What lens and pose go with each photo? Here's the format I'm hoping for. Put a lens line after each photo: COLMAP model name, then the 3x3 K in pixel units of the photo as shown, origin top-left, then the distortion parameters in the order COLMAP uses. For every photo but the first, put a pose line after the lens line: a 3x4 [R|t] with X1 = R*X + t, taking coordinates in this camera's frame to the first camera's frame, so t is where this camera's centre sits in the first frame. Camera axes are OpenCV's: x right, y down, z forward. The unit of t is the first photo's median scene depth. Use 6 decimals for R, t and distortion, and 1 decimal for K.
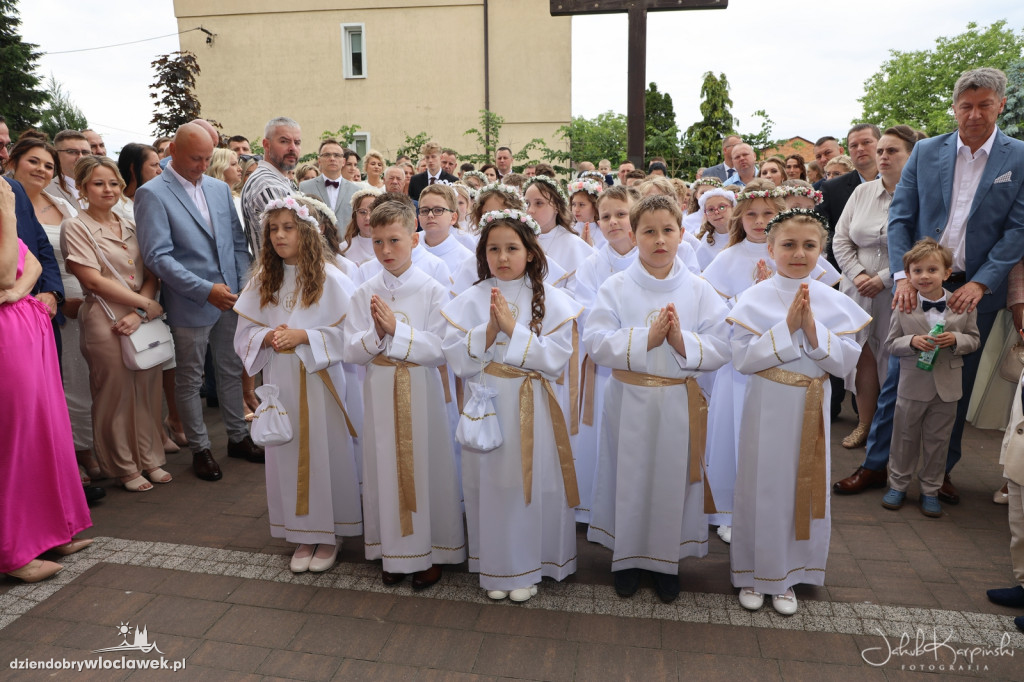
lens RADIAL K [[693.6, 0, 513.3], [0, 693.6, 341.5], [0, 0, 1]] dist [-0.101805, 0.073324]
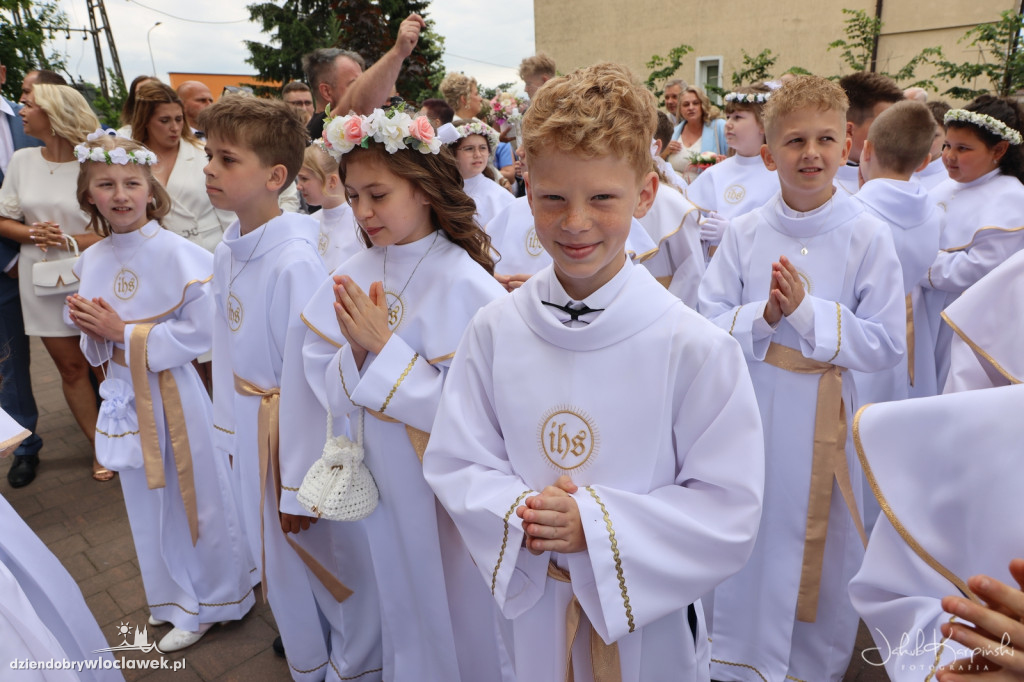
lens RADIAL K [[693.6, 0, 514.4], [0, 693.6, 348.4], [0, 0, 1]] dist [-0.101805, 0.073324]
pose [[0.847679, 0.138297, -0.512166, 0.057913], [-0.086945, 0.988586, 0.123040, -0.034282], [0.523336, -0.059768, 0.850027, 0.155962]]
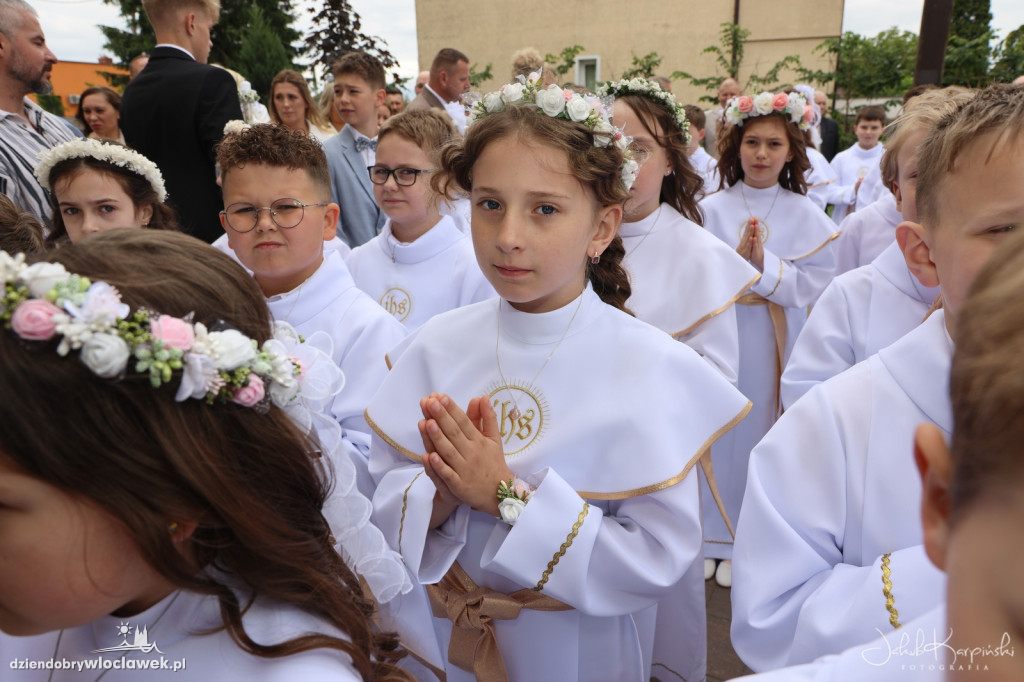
lens RADIAL K [[693.6, 0, 516.2], [0, 693.6, 336.0], [0, 0, 1]] dist [-0.101805, 0.073324]
pose [[0.940772, 0.089292, -0.327071, 0.016336], [-0.060312, 0.993385, 0.097720, -0.021755], [0.333633, -0.072205, 0.939934, 0.102097]]
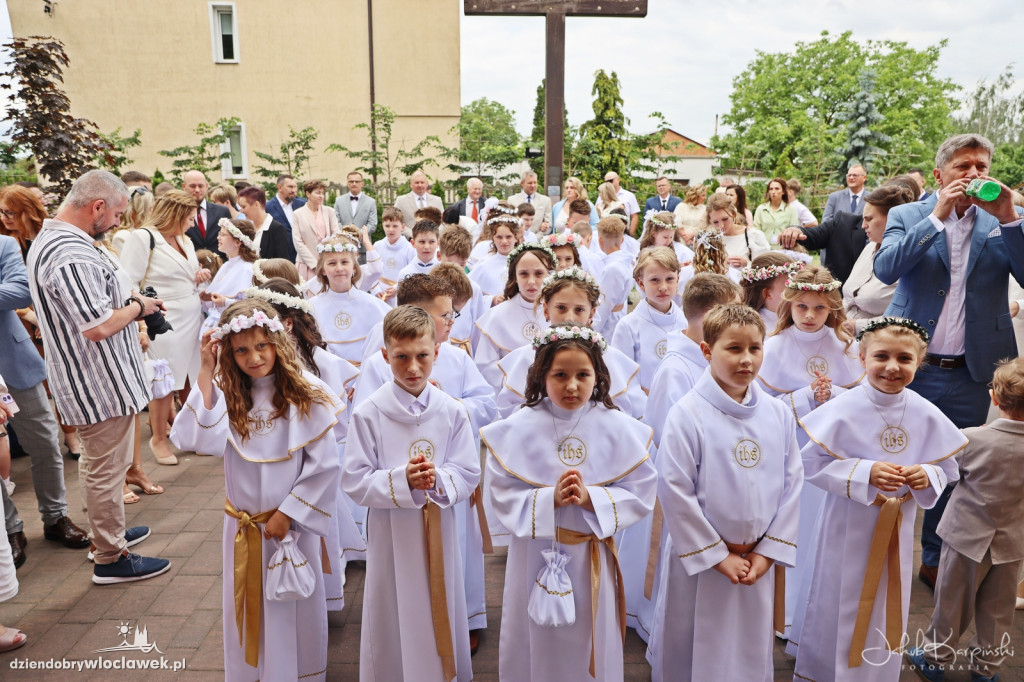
lens RADIAL K [[693.6, 0, 517.7], [0, 693.6, 352.8], [0, 0, 1]] dist [-0.101805, 0.073324]
pose [[0.982960, -0.032036, 0.181007, -0.026314], [0.025631, 0.998964, 0.037614, -0.021735], [-0.182025, -0.032333, 0.982762, 0.022775]]
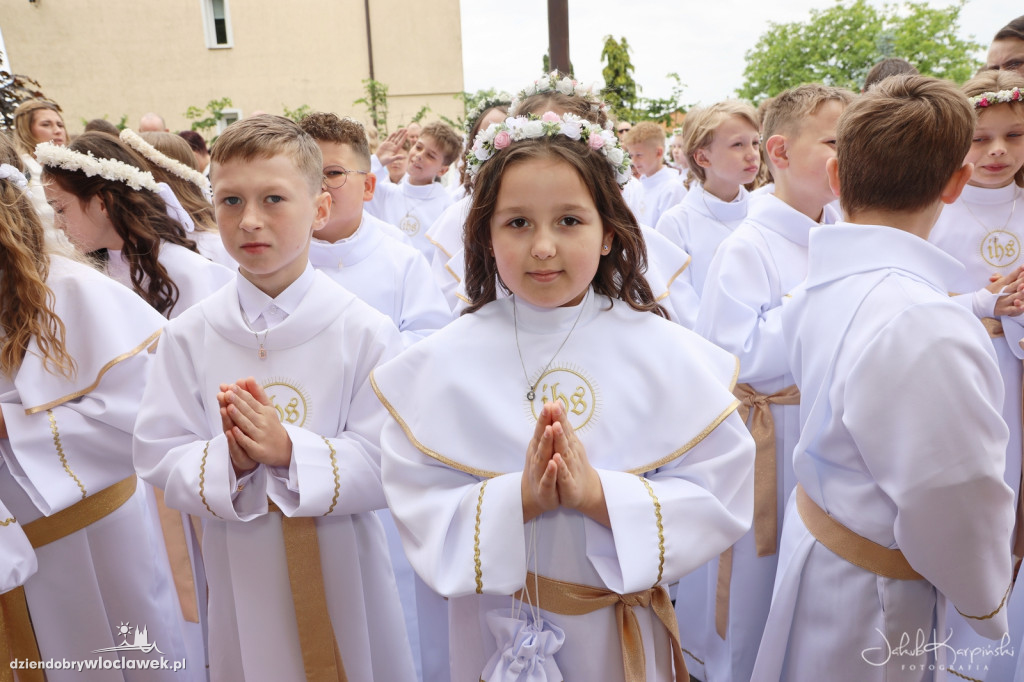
lens RADIAL K [[693.6, 0, 522.2], [0, 693.6, 336.3], [0, 0, 1]] dist [-0.101805, 0.073324]
pose [[0.984956, -0.067209, 0.159197, -0.010737], [0.063961, 0.997628, 0.025446, -0.009424], [-0.160530, -0.014881, 0.986919, 0.073025]]
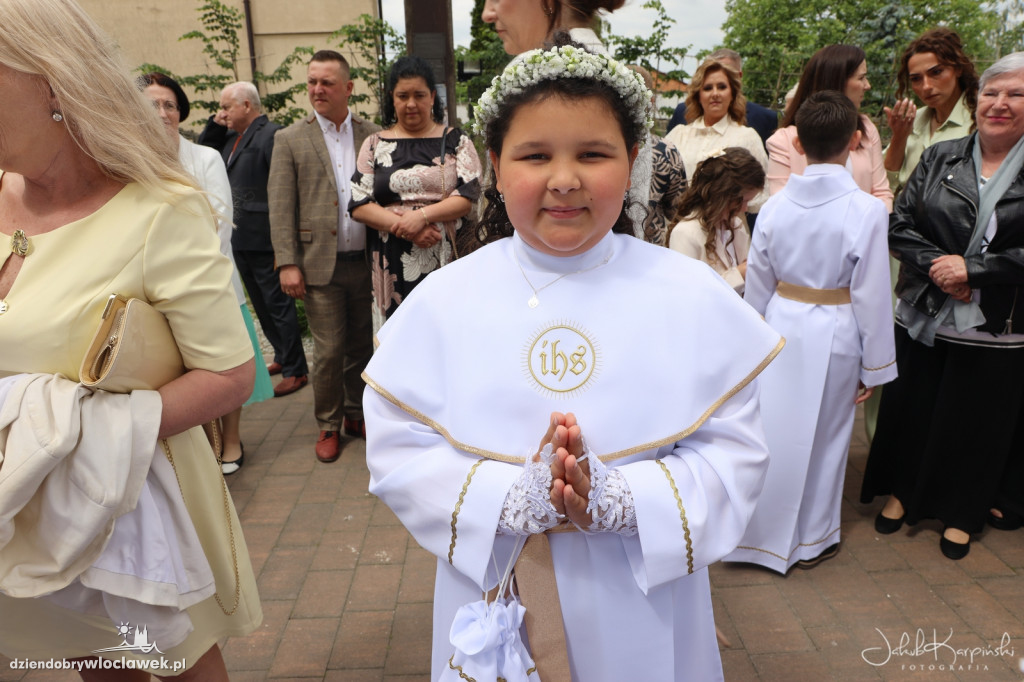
lens RADIAL K [[693.0, 0, 514.5], [0, 693.0, 351.0], [0, 0, 1]] dist [-0.069939, 0.042587]
pose [[0.976822, -0.075929, 0.200132, 0.067263], [0.057206, 0.993567, 0.097735, -0.064740], [-0.206266, -0.084021, 0.974882, 0.301870]]
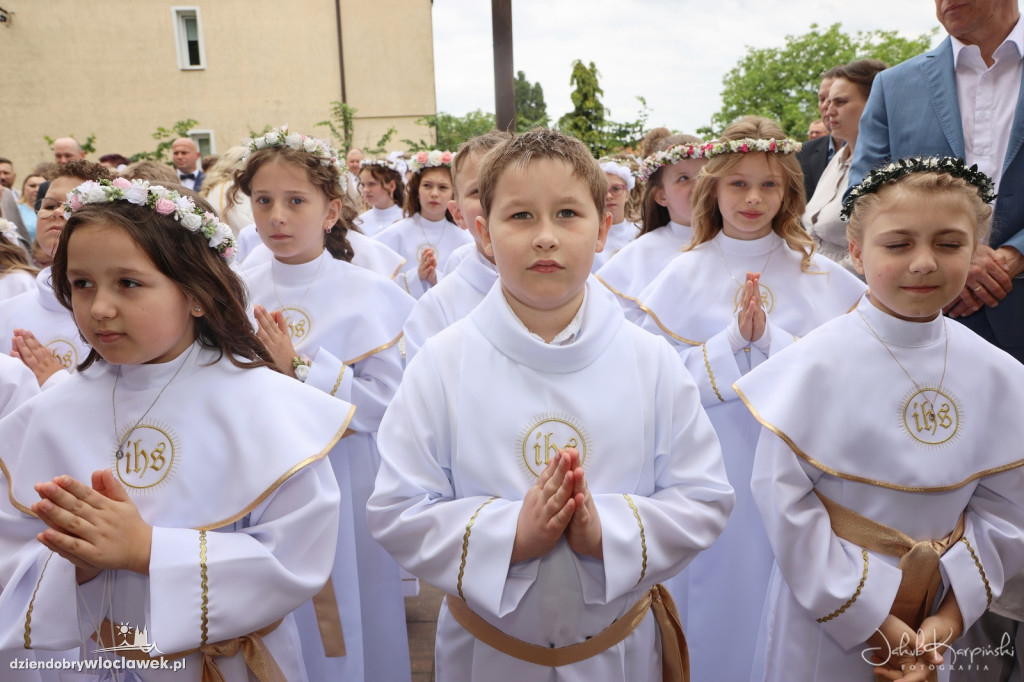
lens RADIAL K [[693.6, 0, 518.3], [0, 693.6, 338.0], [0, 0, 1]] dist [-0.101805, 0.073324]
pose [[0.982733, -0.059357, 0.175250, 0.013219], [0.060298, 0.998180, -0.000045, -0.010234], [-0.174929, 0.010611, 0.984524, 0.068927]]
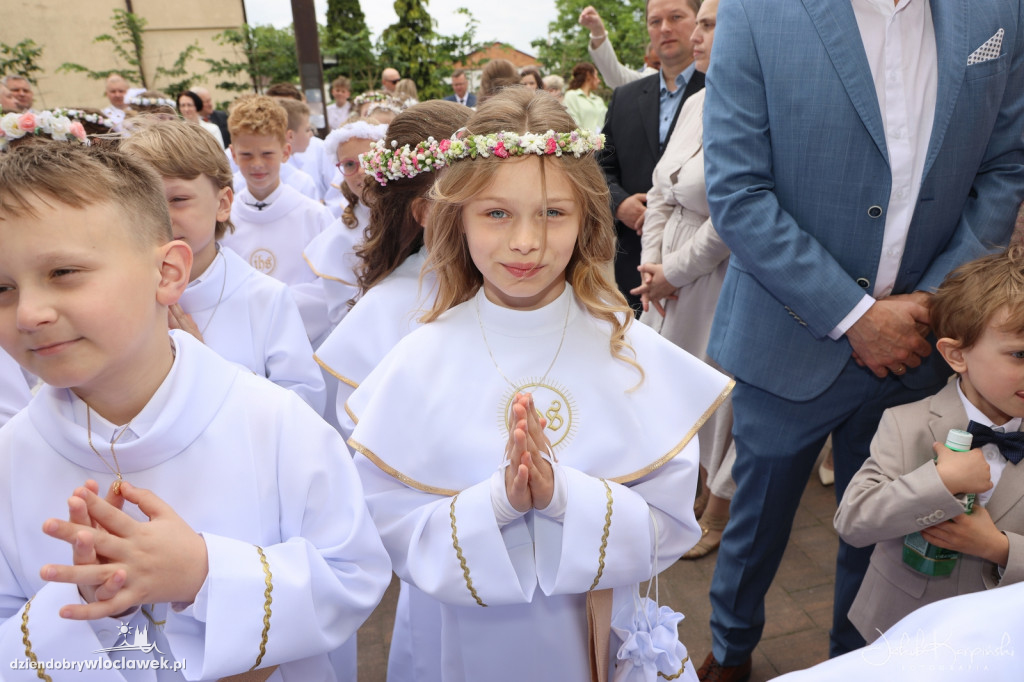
lens RADIAL K [[693.0, 0, 515.2], [0, 693.0, 330.7], [0, 0, 1]] dist [-0.069939, 0.042587]
pose [[0.919414, -0.154530, 0.361659, 0.035181], [0.116233, 0.985262, 0.125494, -0.023541], [-0.375722, -0.073345, 0.923826, 0.097502]]
